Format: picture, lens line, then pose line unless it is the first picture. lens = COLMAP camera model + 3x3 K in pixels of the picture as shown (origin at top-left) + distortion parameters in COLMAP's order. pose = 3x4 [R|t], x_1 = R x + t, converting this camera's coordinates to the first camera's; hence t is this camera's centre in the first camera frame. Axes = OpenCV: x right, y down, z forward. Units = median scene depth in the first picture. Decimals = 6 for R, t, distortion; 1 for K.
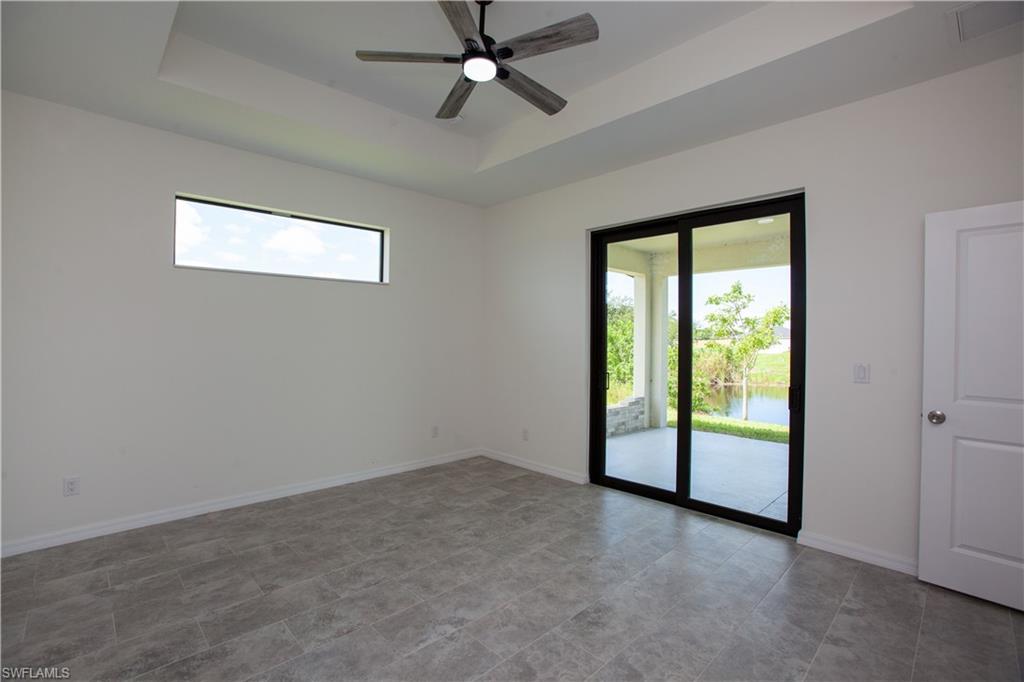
lens RADIAL K [[463.6, 0, 503.9], [0, 463.6, 338.7], [0, 0, 1]] dist [-0.074426, 0.025351]
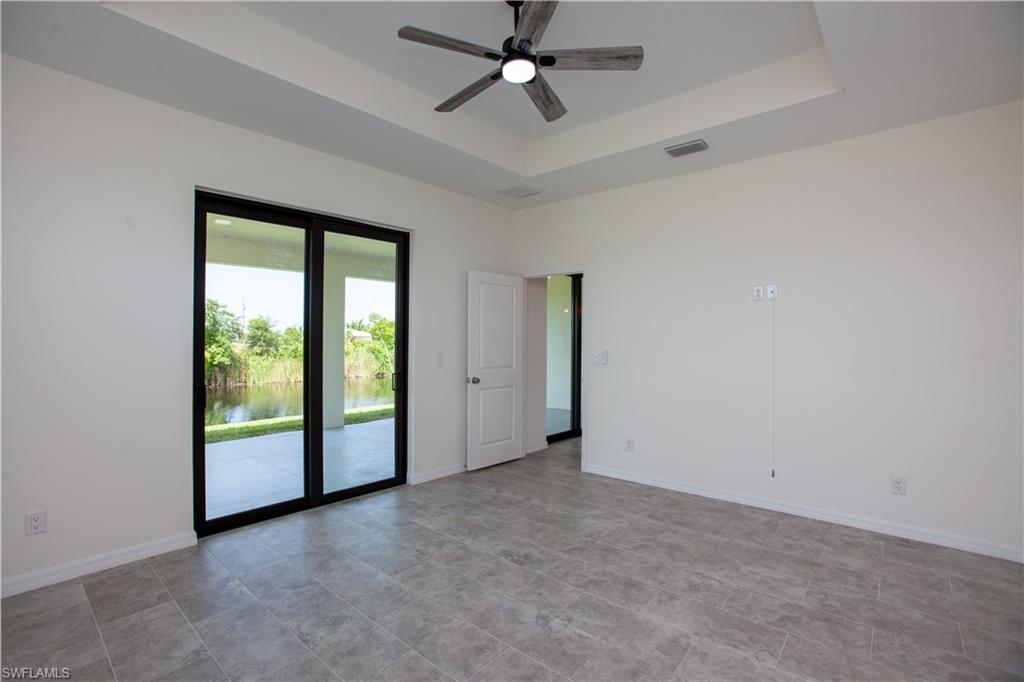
lens RADIAL K [[463.6, 0, 503.9], [0, 463.6, 338.7], [0, 0, 1]] dist [-0.074426, 0.025351]
pose [[-0.082034, -0.005598, 0.996614, -0.822343], [-0.002200, 0.999983, 0.005436, -0.007088], [-0.996627, -0.001746, -0.082045, 0.872608]]
